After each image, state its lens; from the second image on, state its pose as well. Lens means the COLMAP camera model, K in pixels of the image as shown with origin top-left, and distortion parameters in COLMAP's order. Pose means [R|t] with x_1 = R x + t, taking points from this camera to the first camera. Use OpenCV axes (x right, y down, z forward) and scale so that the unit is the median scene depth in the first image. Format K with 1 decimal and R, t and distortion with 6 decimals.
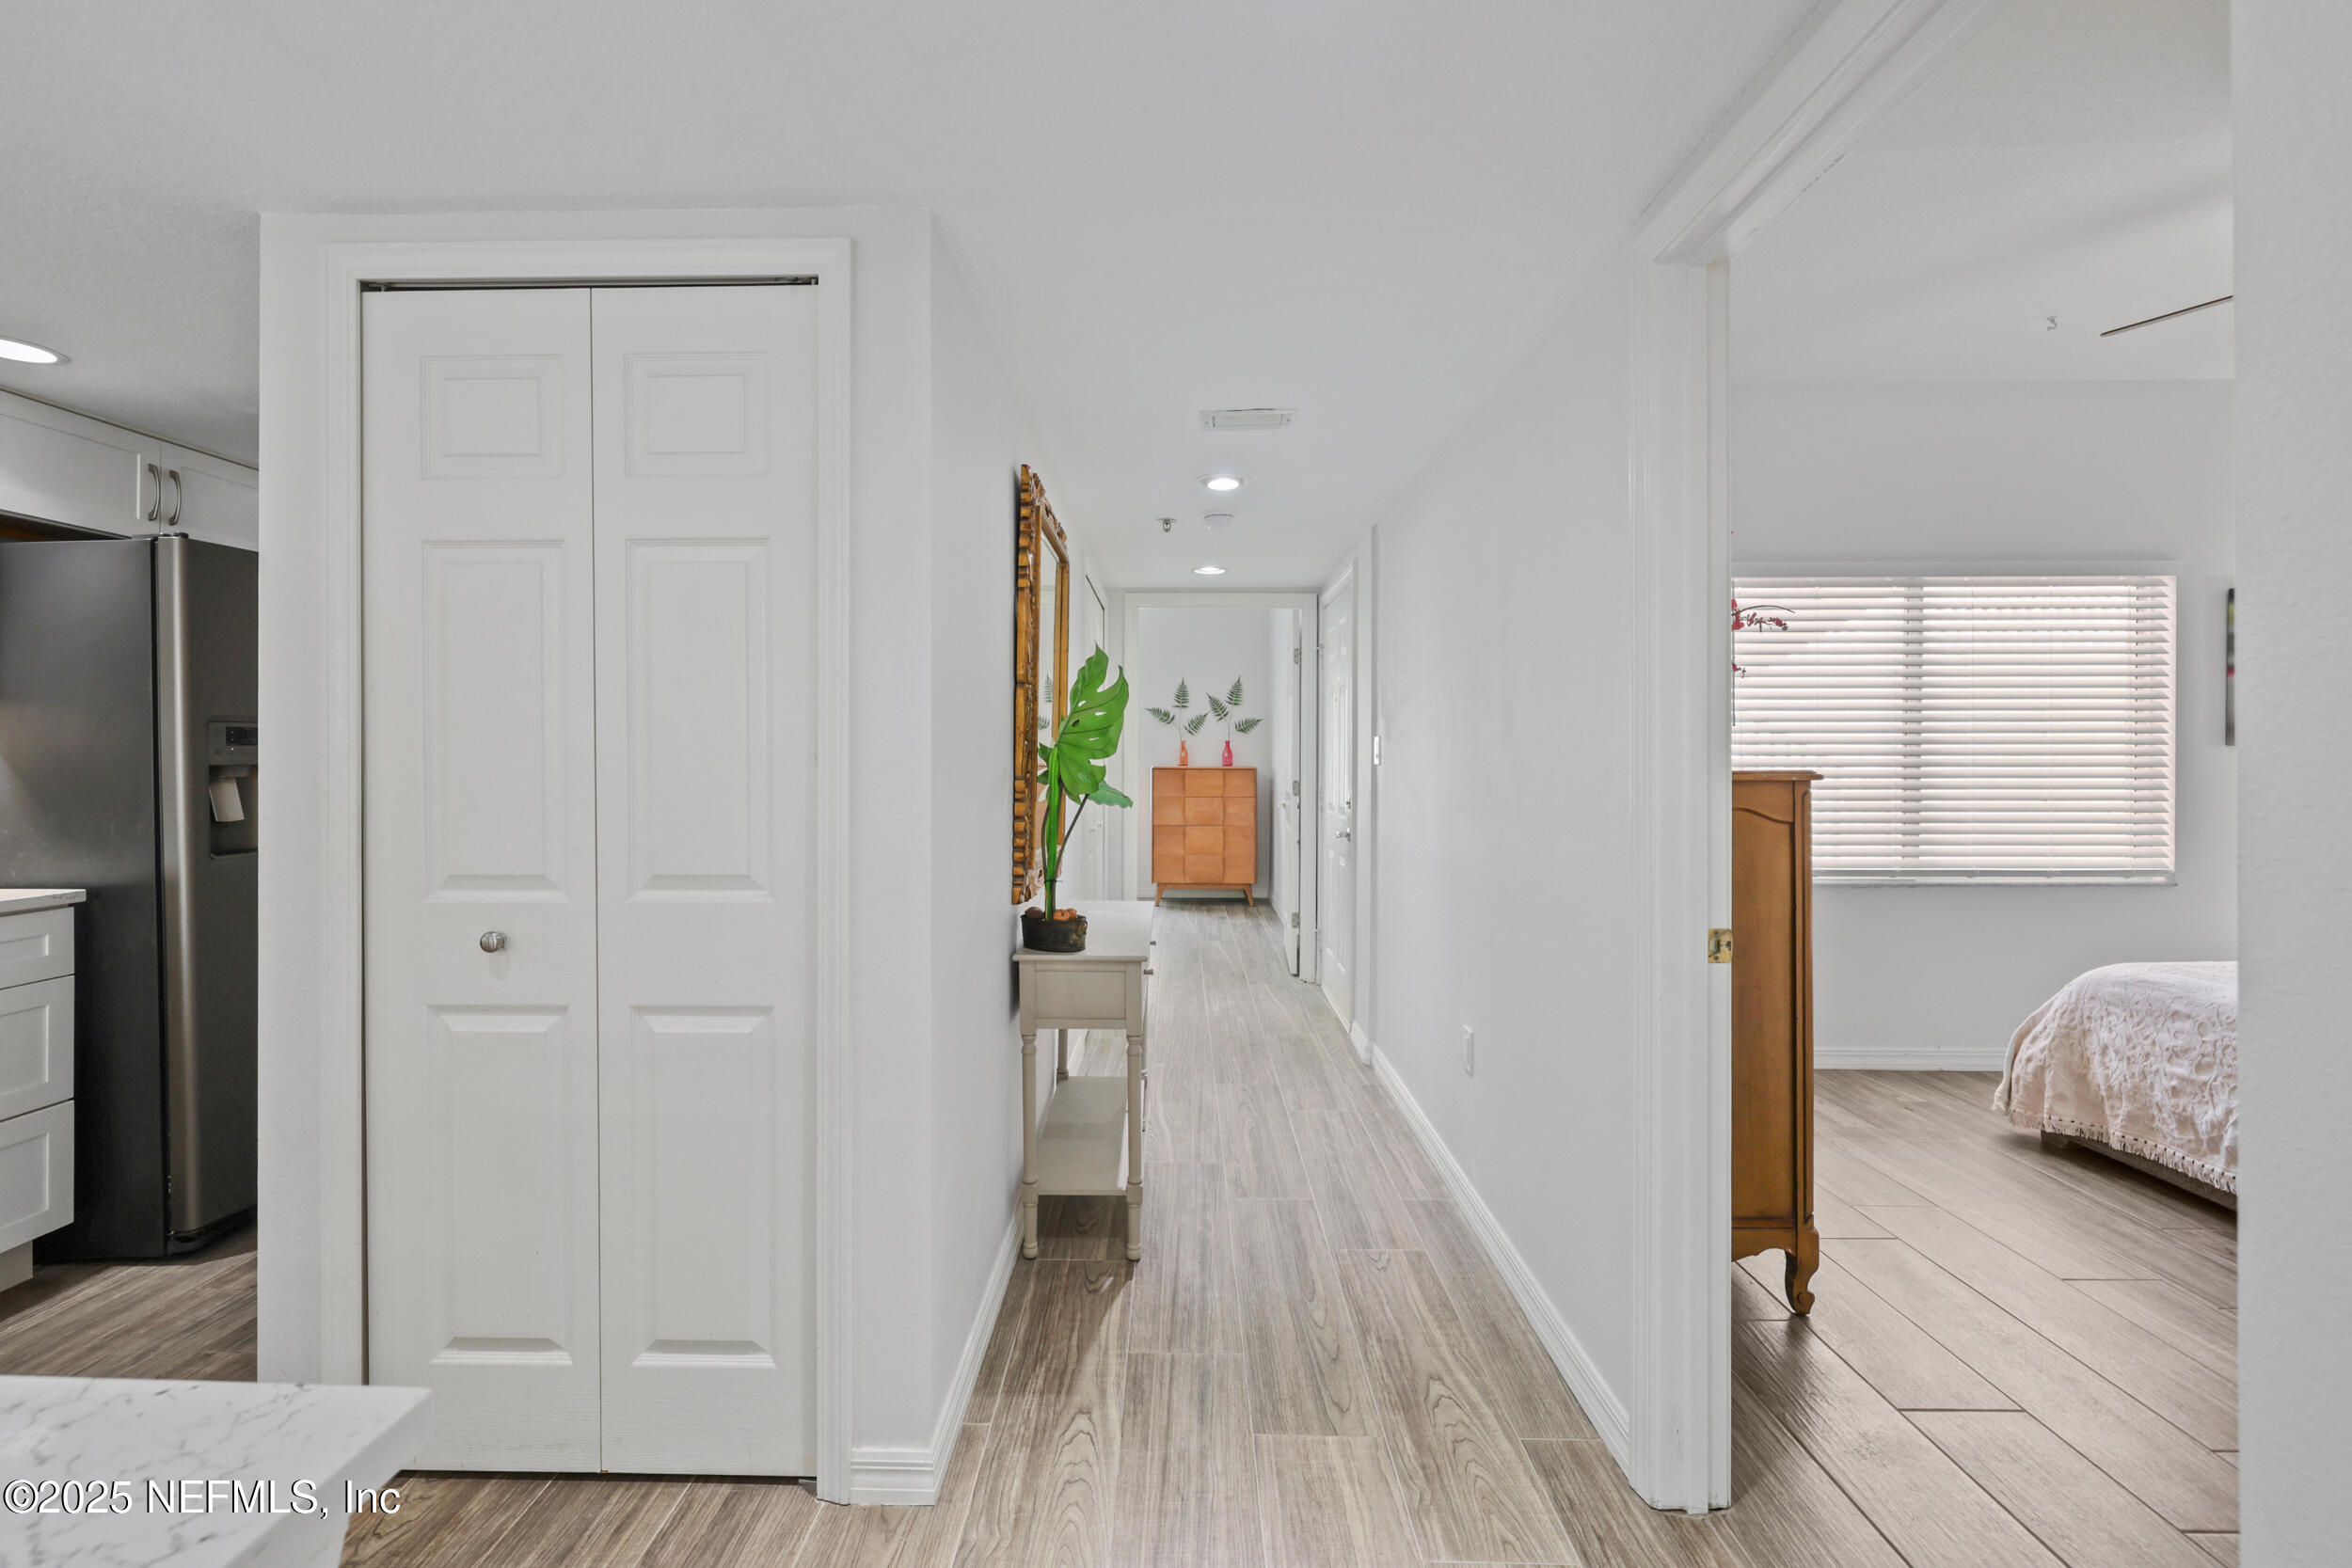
lens RADIAL K [[976.0, 0, 1164.2], [0, 976.0, 741.0], [0, 0, 1]] dist [-0.001569, -0.000228]
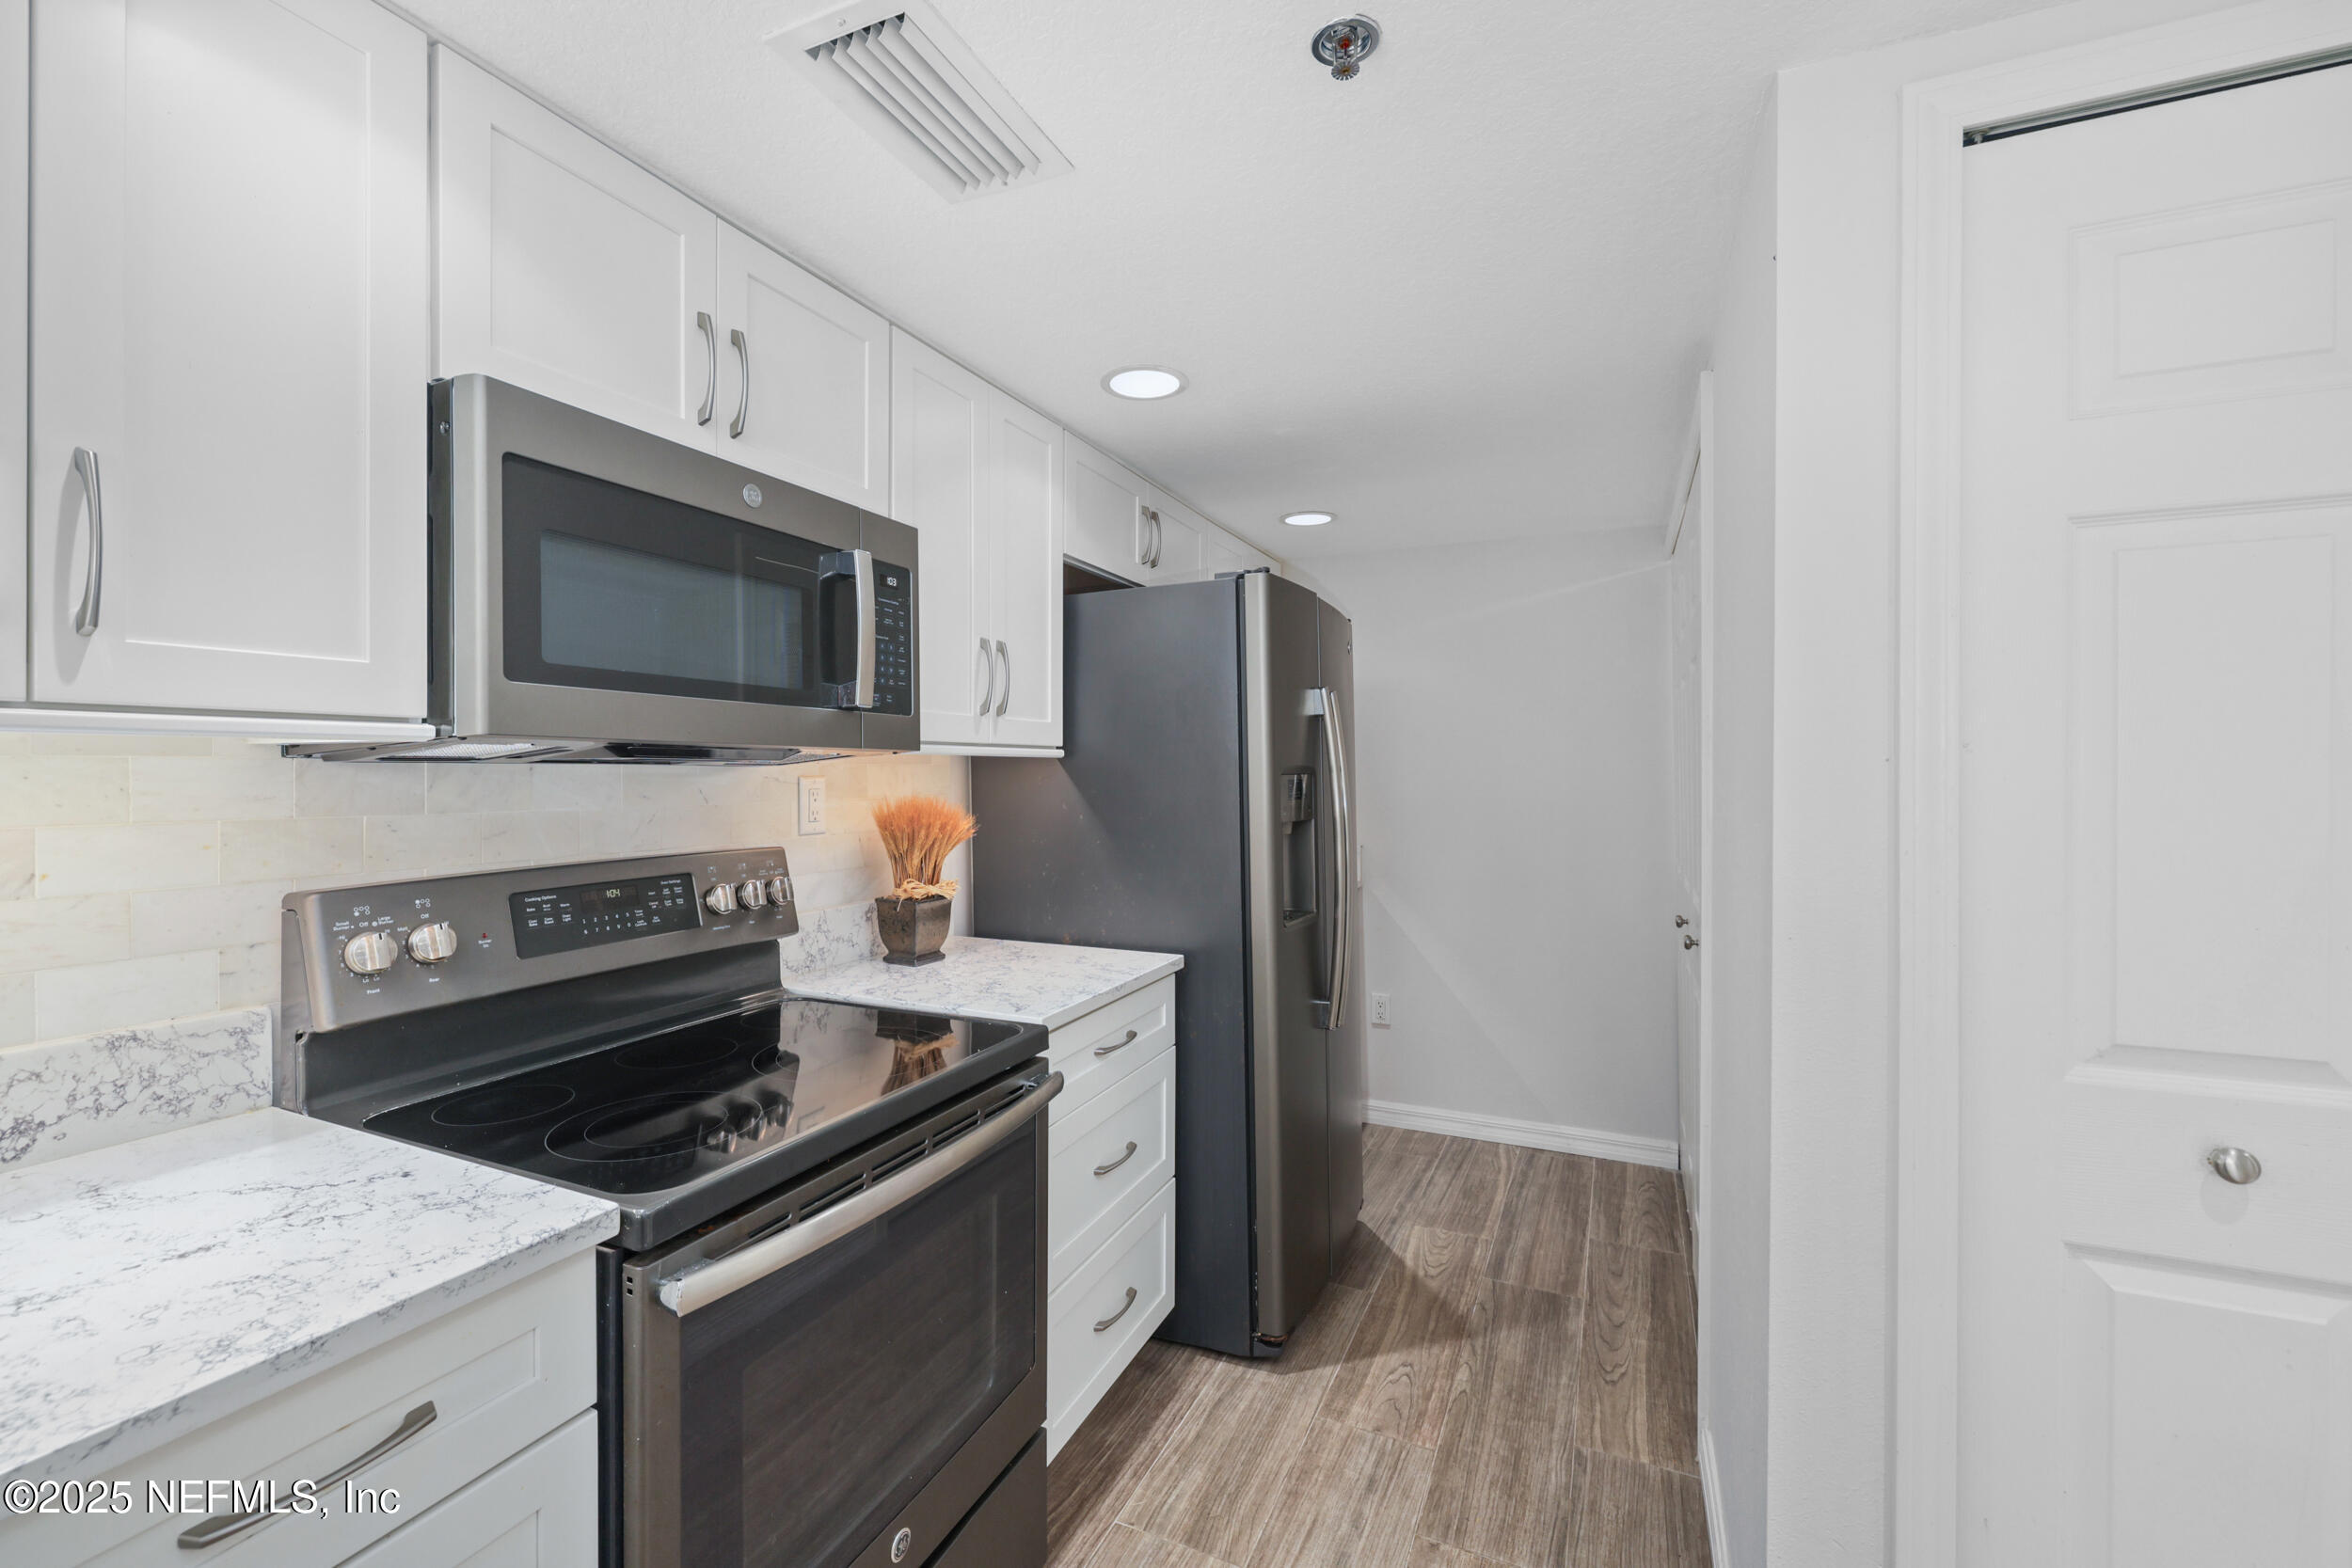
lens RADIAL K [[976.0, 0, 1174.4], [0, 976.0, 774.7], [0, 0, 1]] dist [-0.001569, -0.000228]
pose [[0.921133, 0.004765, -0.389220, -0.777941], [-0.001241, 0.999956, 0.009303, -0.031023], [0.389247, -0.008086, 0.921098, 0.136751]]
